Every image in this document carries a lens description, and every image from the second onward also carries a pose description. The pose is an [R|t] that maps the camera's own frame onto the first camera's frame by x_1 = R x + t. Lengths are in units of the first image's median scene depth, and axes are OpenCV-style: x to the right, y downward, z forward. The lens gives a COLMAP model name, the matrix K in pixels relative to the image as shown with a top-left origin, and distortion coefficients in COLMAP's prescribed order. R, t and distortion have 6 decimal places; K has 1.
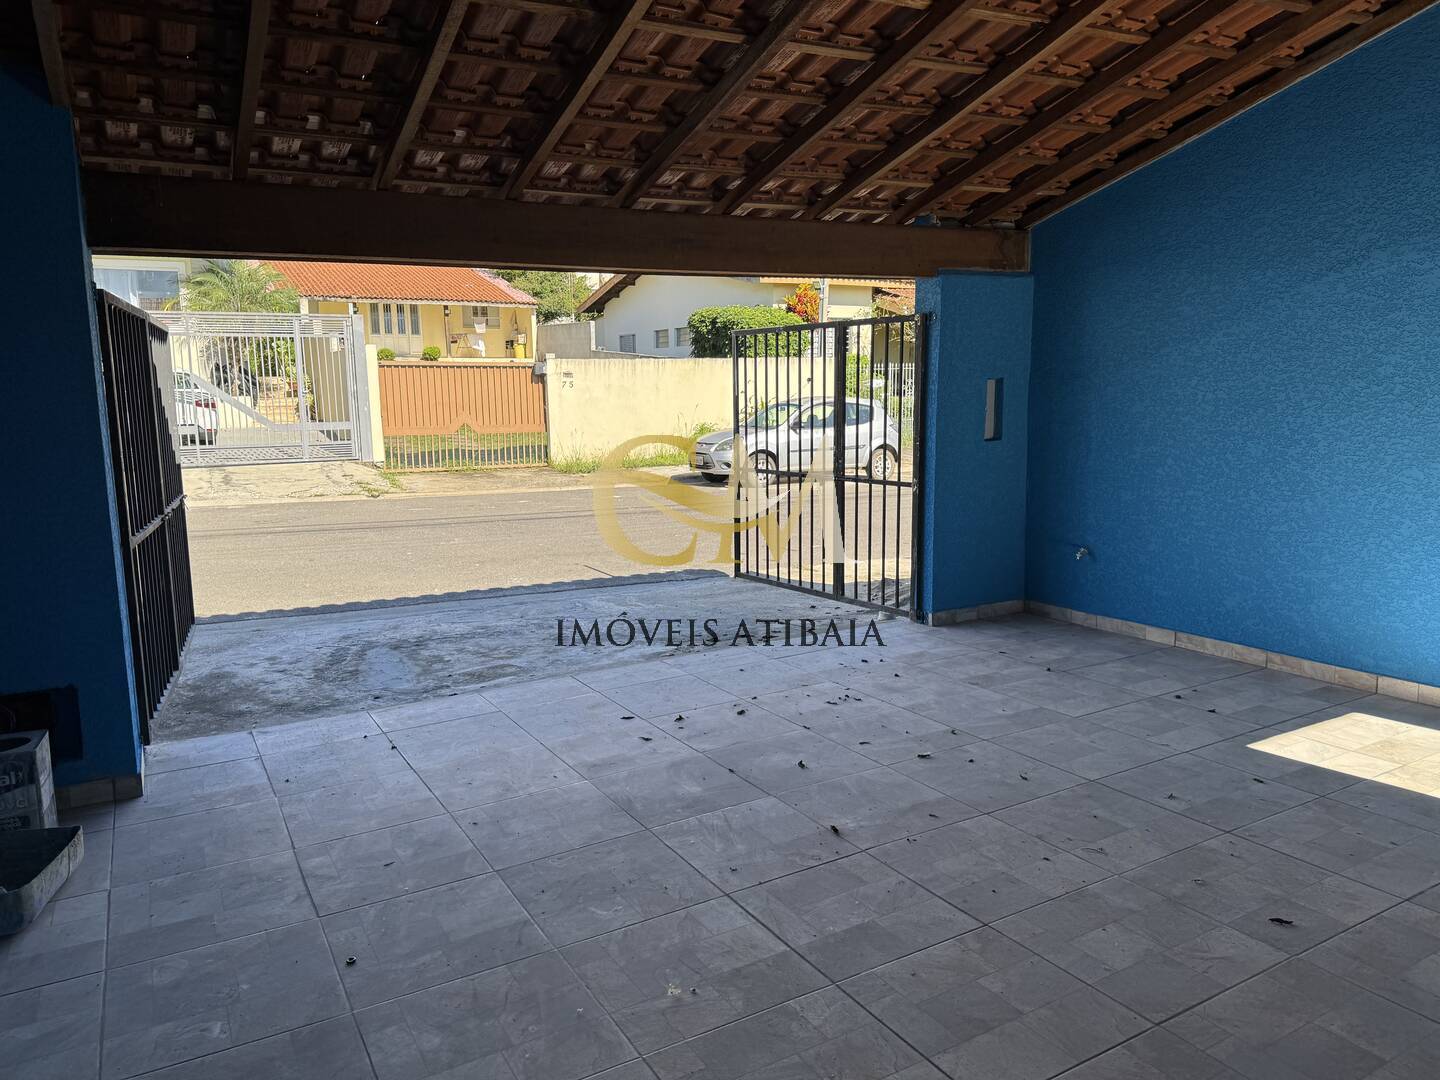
lens RADIAL K [[1011.3, 0, 720.0], [0, 1011.3, 540.0], [0, 0, 1]] dist [0.081587, -0.107899]
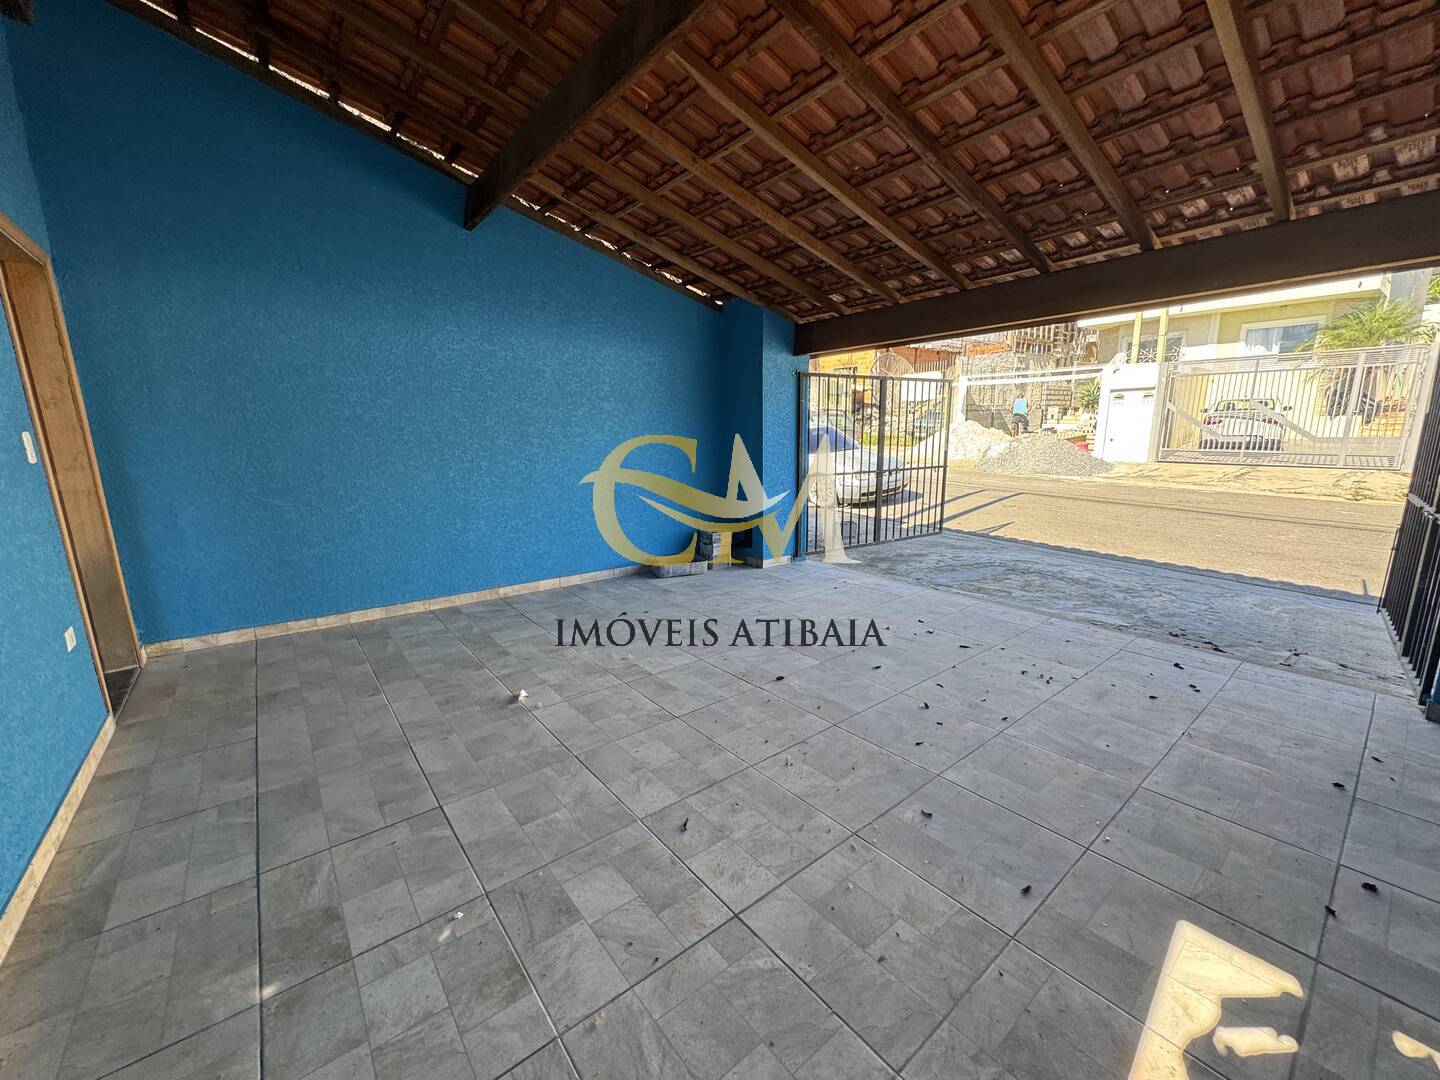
lens RADIAL K [[577.9, 0, 720.0], [0, 577.9, 540.0], [0, 0, 1]] dist [-0.002198, -0.000296]
pose [[0.153655, 0.211499, -0.965225, 0.605992], [-0.138600, 0.971781, 0.190871, -0.066293], [0.978356, 0.104452, 0.178632, 0.442161]]
